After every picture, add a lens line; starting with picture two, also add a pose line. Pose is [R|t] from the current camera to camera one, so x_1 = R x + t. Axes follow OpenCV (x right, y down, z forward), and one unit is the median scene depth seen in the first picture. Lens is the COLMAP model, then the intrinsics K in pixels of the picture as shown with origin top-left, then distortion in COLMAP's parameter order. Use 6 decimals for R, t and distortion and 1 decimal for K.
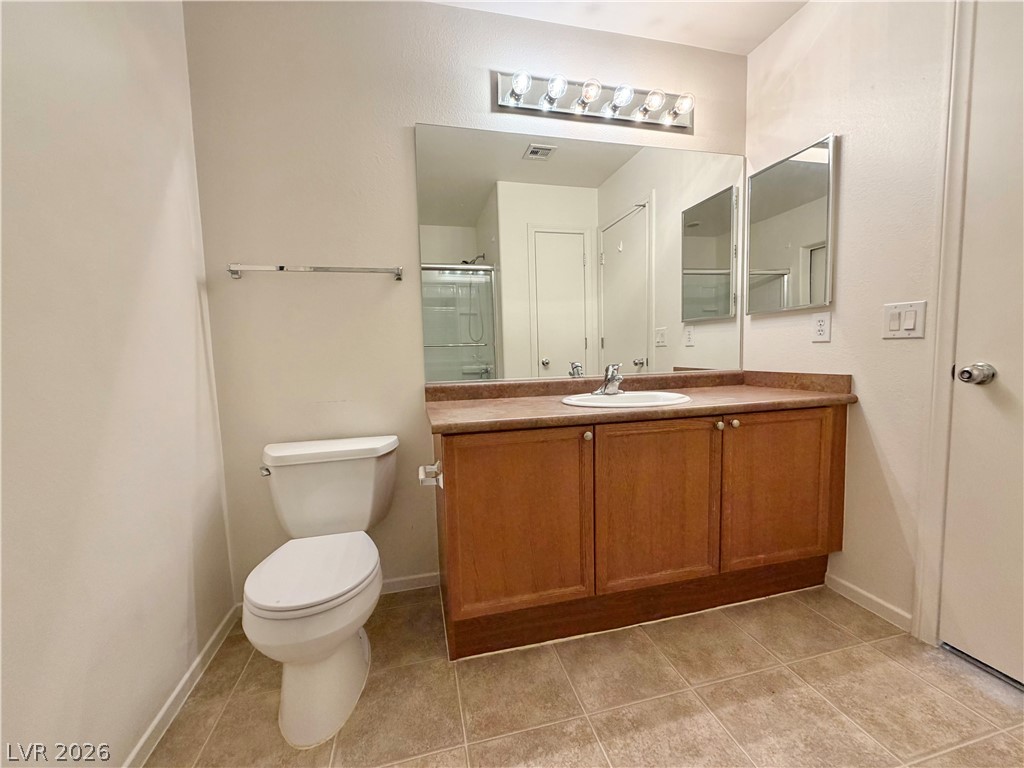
lens RADIAL K [[408.7, 0, 509.5], [0, 408.7, 385.7], [0, 0, 1]] dist [0.000031, -0.000029]
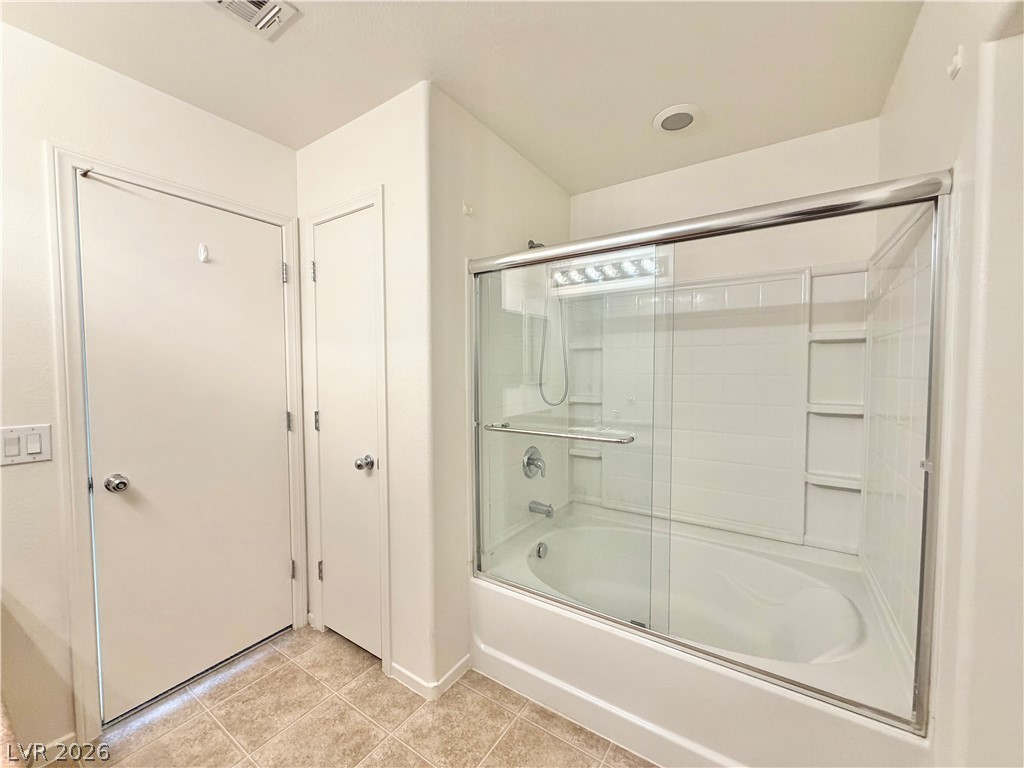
lens RADIAL K [[408.7, 0, 509.5], [0, 408.7, 385.7], [0, 0, 1]] dist [0.000031, -0.000029]
pose [[-0.676307, -0.003137, 0.736613, -0.492719], [0.082039, 0.993449, 0.079554, -0.281480], [-0.732037, 0.114234, -0.671620, 0.808834]]
